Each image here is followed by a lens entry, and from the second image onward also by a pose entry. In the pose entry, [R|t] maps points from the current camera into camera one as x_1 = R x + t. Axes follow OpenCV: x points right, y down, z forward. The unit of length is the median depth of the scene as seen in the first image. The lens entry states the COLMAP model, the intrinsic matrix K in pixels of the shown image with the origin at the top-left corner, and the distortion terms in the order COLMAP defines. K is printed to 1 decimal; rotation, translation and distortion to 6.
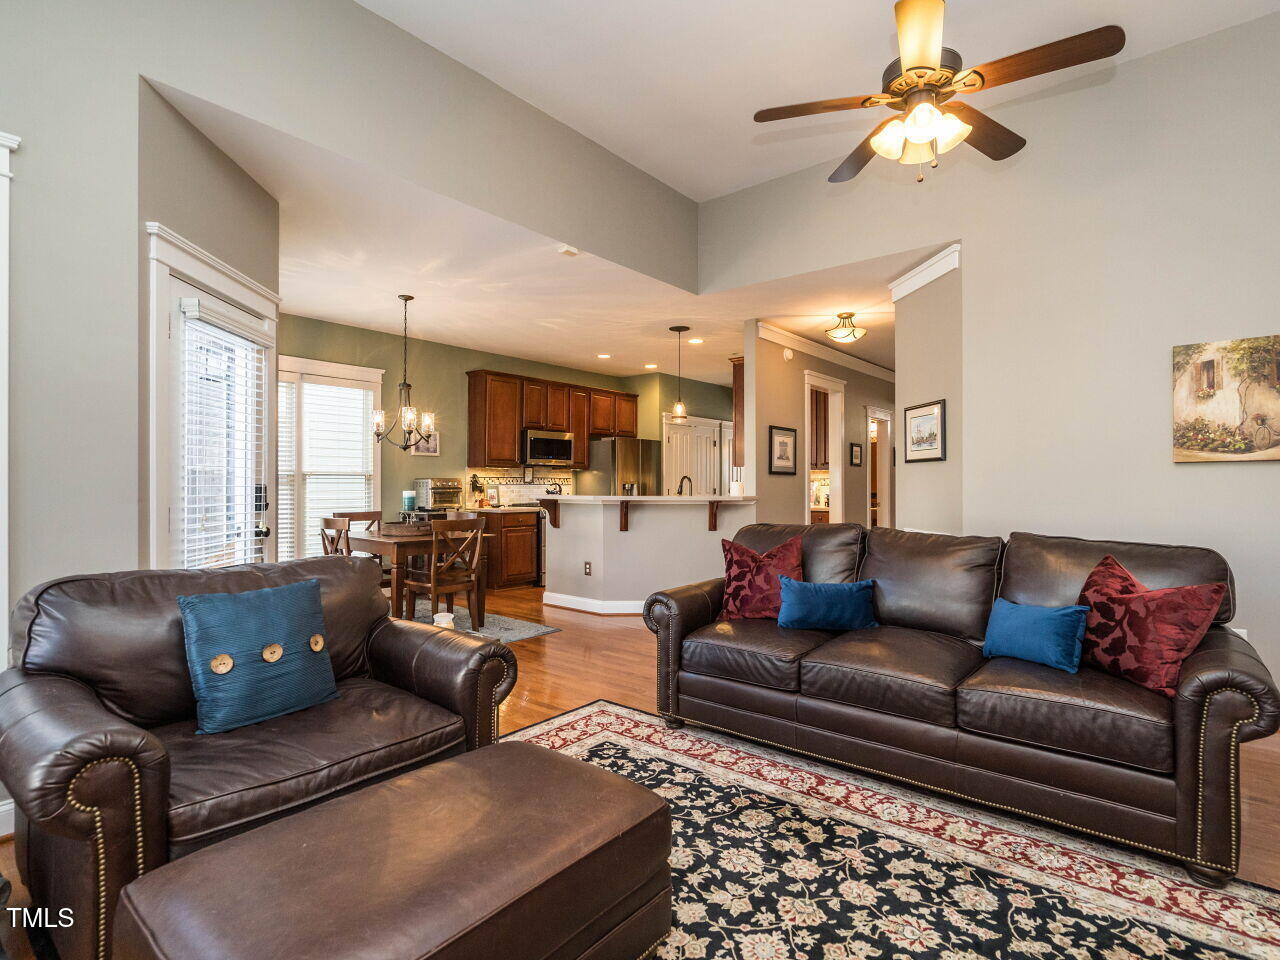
lens RADIAL K [[668.2, 0, 640.0], [0, 668.2, 480.0], [0, 0, 1]] dist [0.001177, -0.000054]
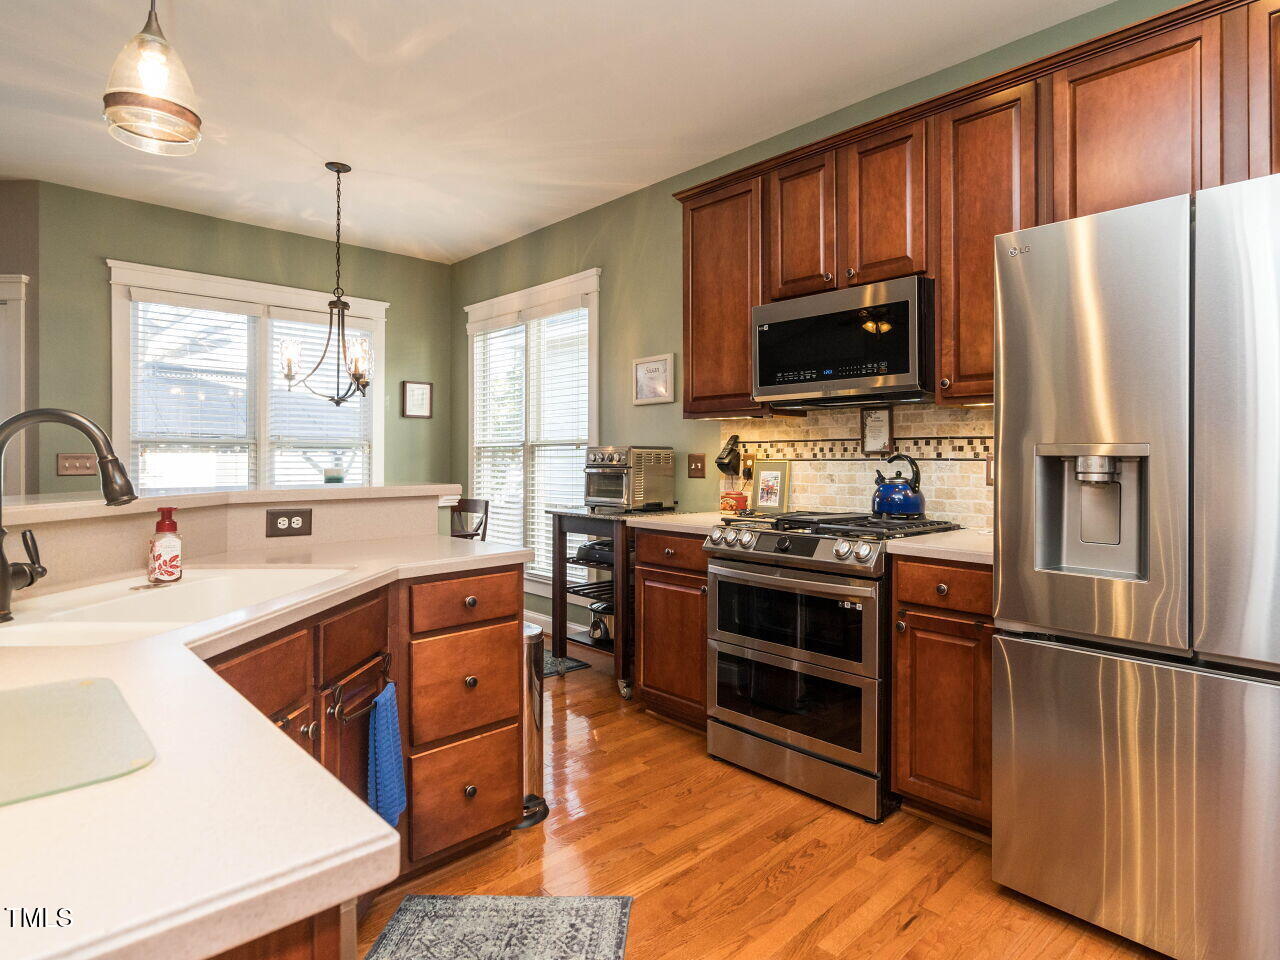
lens RADIAL K [[669.6, 0, 668.7], [0, 669.6, 462.1], [0, 0, 1]] dist [-0.000687, -0.000490]
pose [[-0.094840, 0.004338, -0.995483, 0.191905], [0.002108, 0.999989, 0.004156, 0.007025], [0.995490, -0.001704, -0.094848, 1.008101]]
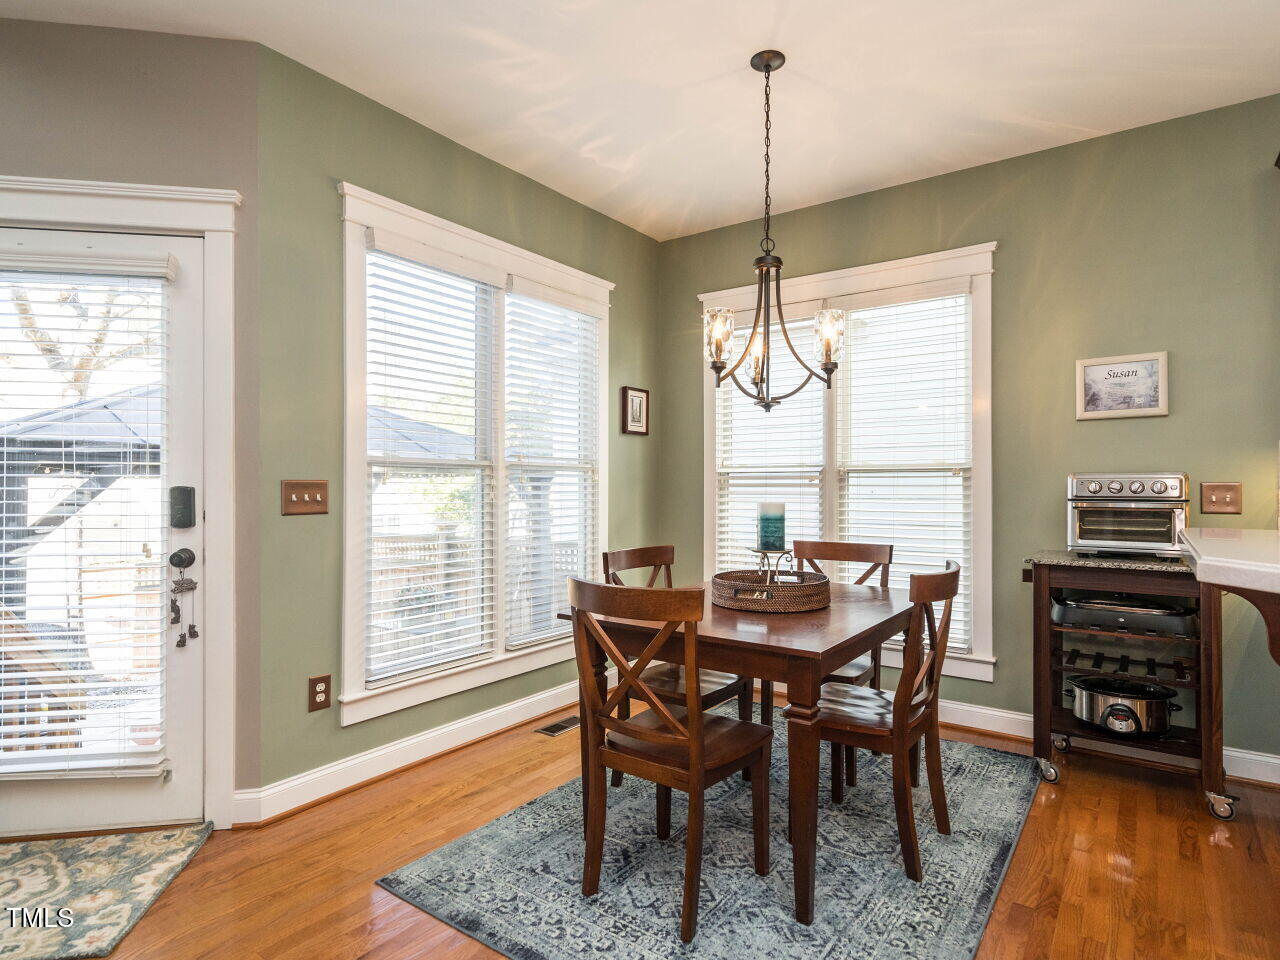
lens RADIAL K [[668.2, 0, 640.0], [0, 668.2, 480.0], [0, 0, 1]] dist [0.001177, -0.000054]
pose [[0.060167, -0.008856, -0.998149, 0.058767], [0.000286, 0.999961, -0.008855, 0.004619], [0.998188, 0.000247, 0.060167, 0.649739]]
